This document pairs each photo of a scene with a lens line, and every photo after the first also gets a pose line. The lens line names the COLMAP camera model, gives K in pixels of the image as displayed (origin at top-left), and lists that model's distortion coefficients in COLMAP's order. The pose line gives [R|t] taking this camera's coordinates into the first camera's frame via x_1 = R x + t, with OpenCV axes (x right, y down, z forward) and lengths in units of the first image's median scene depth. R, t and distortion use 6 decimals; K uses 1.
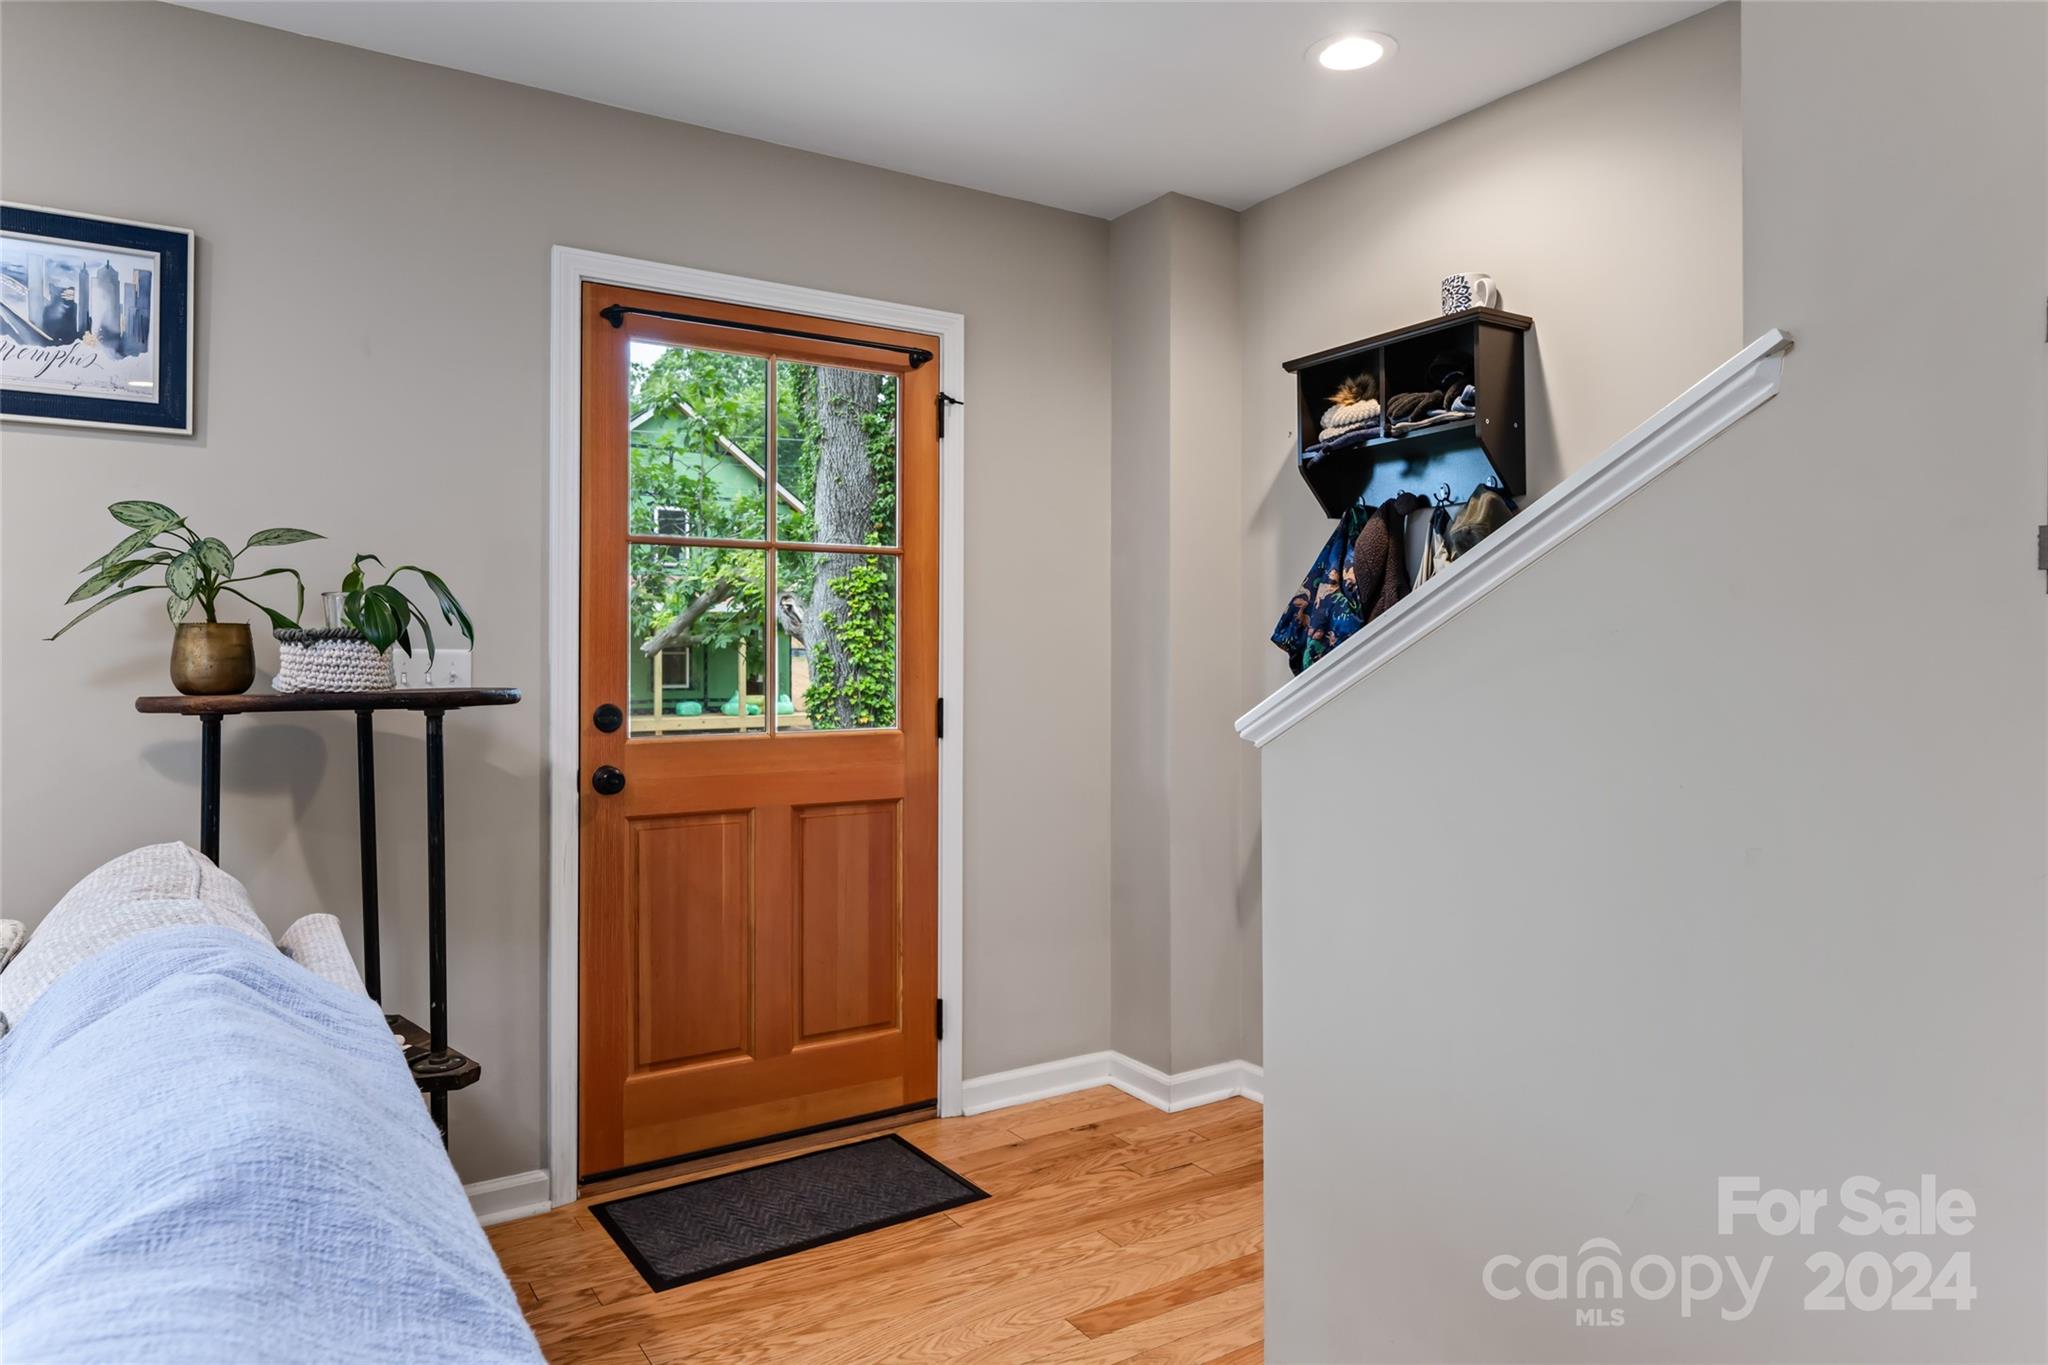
lens RADIAL K [[1255.8, 0, 1021.5], [0, 1255.8, 661.2], [0, 0, 1]] dist [-0.002889, -0.002244]
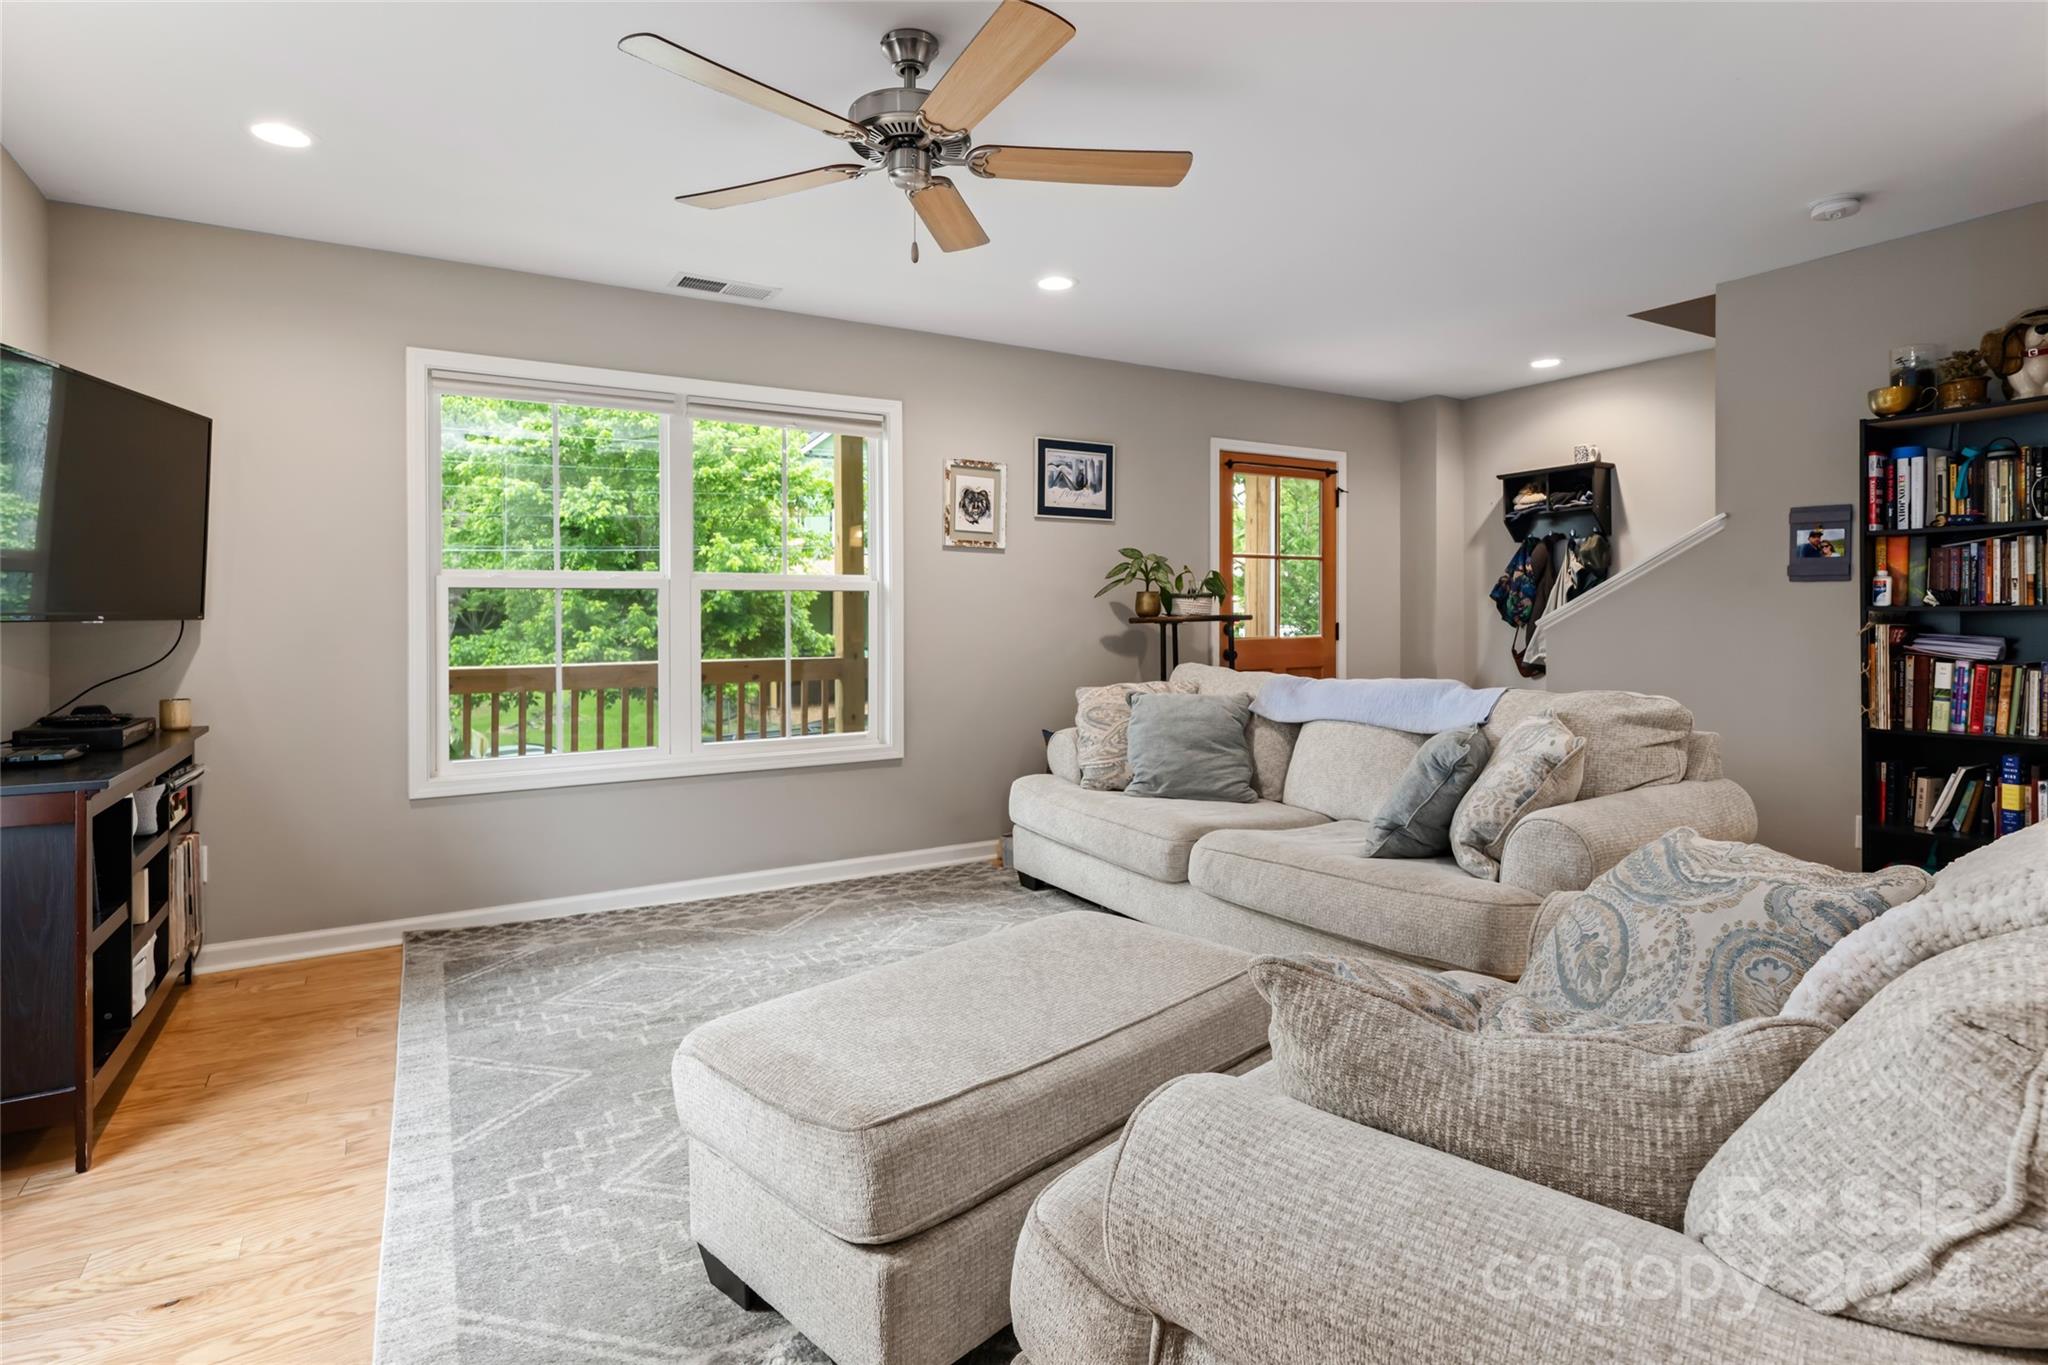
lens RADIAL K [[1024.4, 0, 1041.0], [0, 1024.4, 620.5], [0, 0, 1]] dist [-0.001614, -0.000172]
pose [[0.999632, -0.005936, -0.026463, -0.673057], [0.005936, 0.999982, -0.000101, 0.027602], [0.026463, -0.000056, 0.999650, -1.047498]]
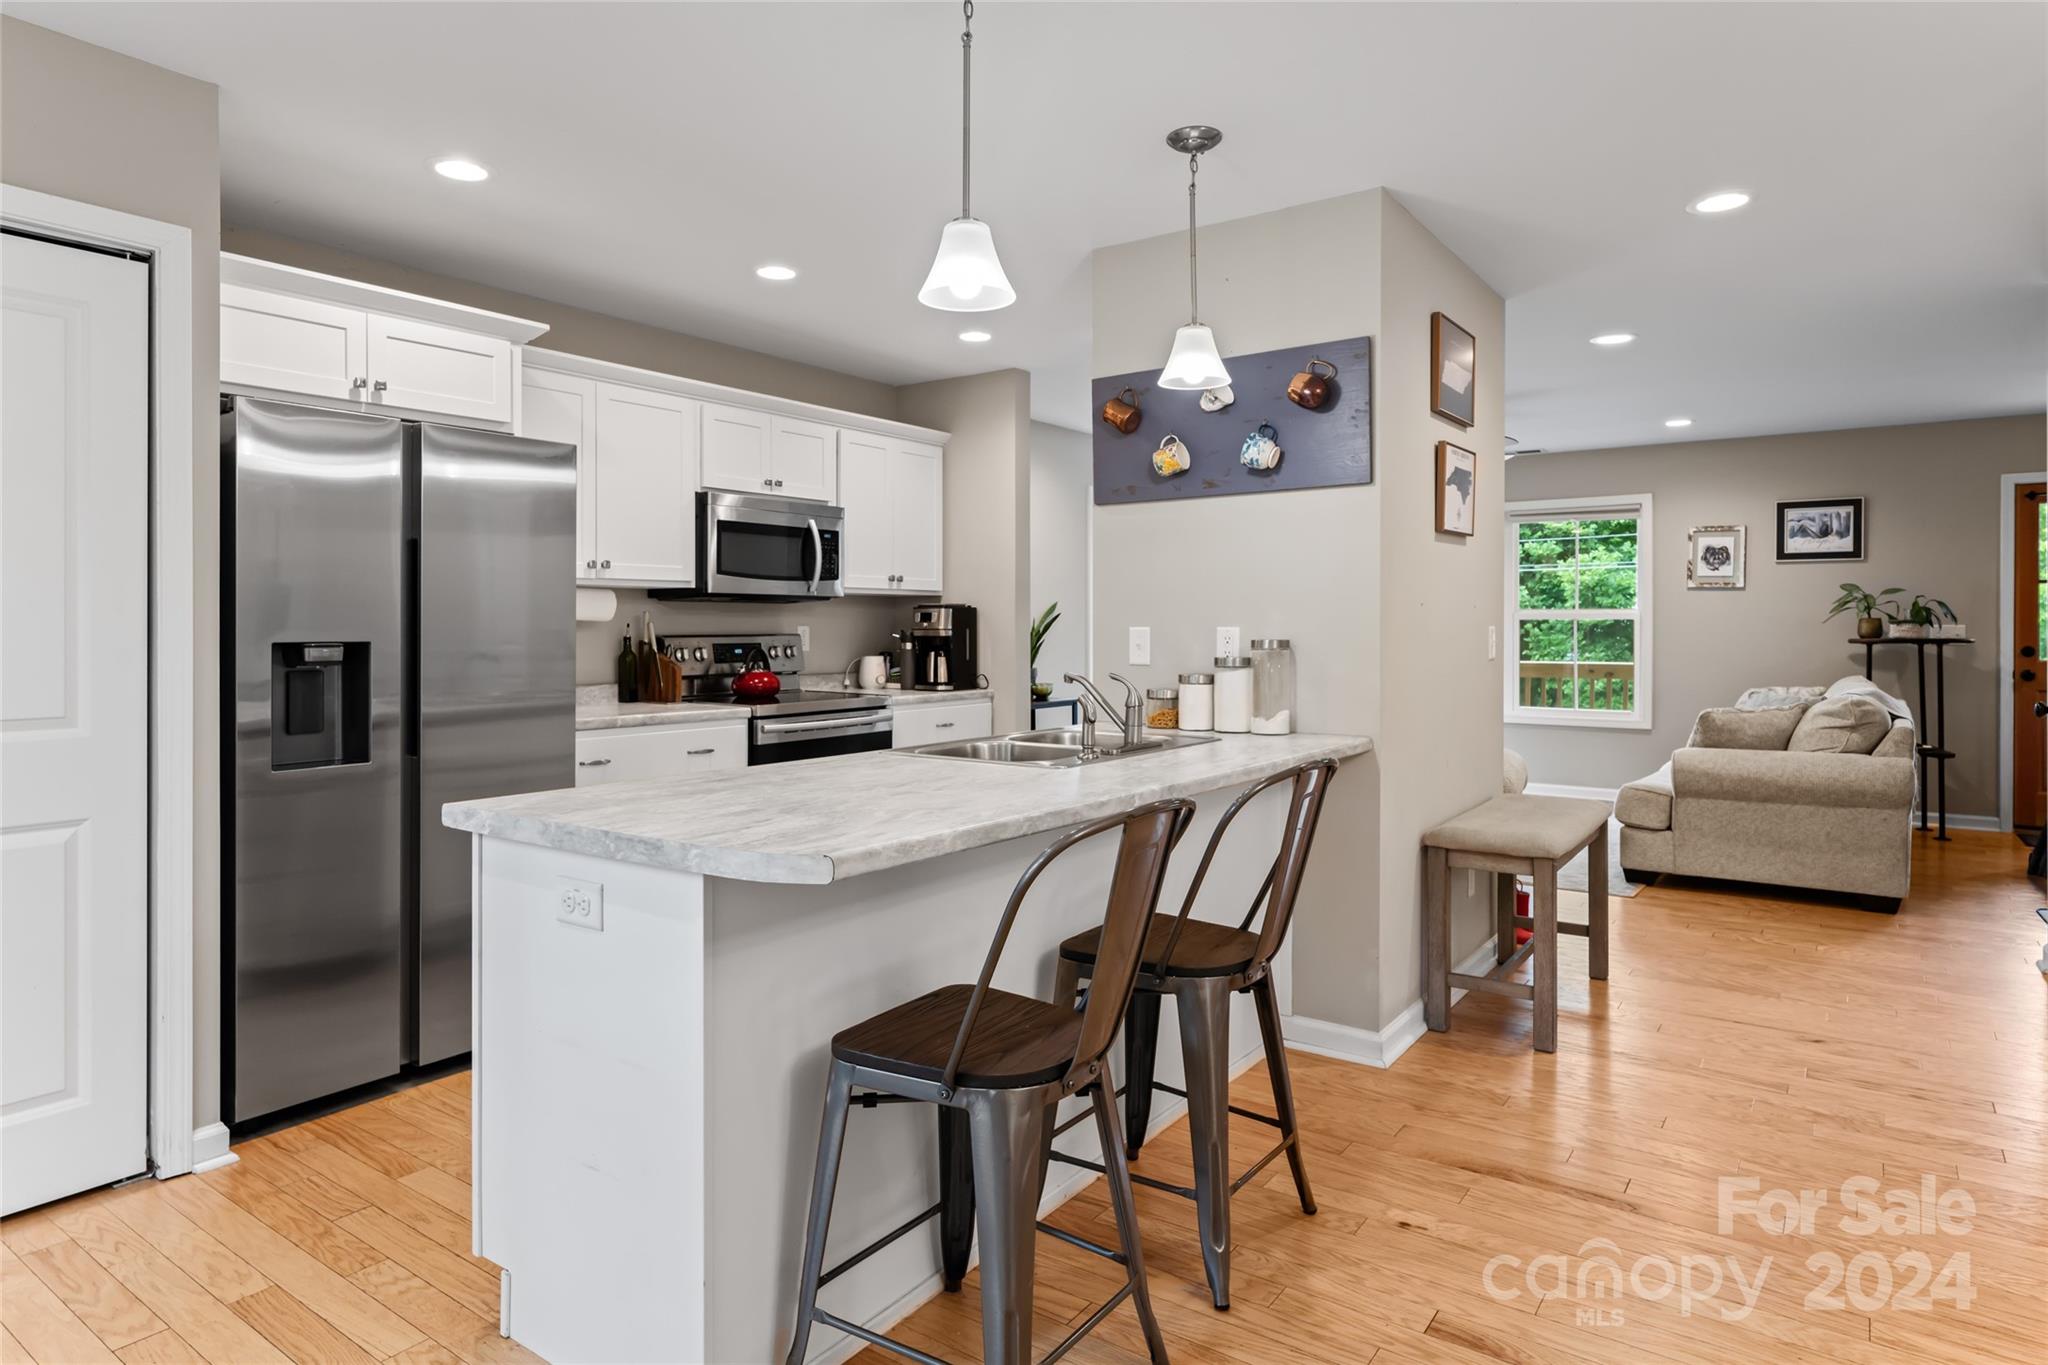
lens RADIAL K [[1183.5, 0, 1018.9], [0, 1183.5, 615.4], [0, 0, 1]] dist [-0.000999, 0.000106]
pose [[0.361794, -0.006651, -0.932234, 1.247375], [-0.005386, 0.999943, -0.009224, 0.004477], [0.932242, 0.008358, 0.361738, -1.909680]]
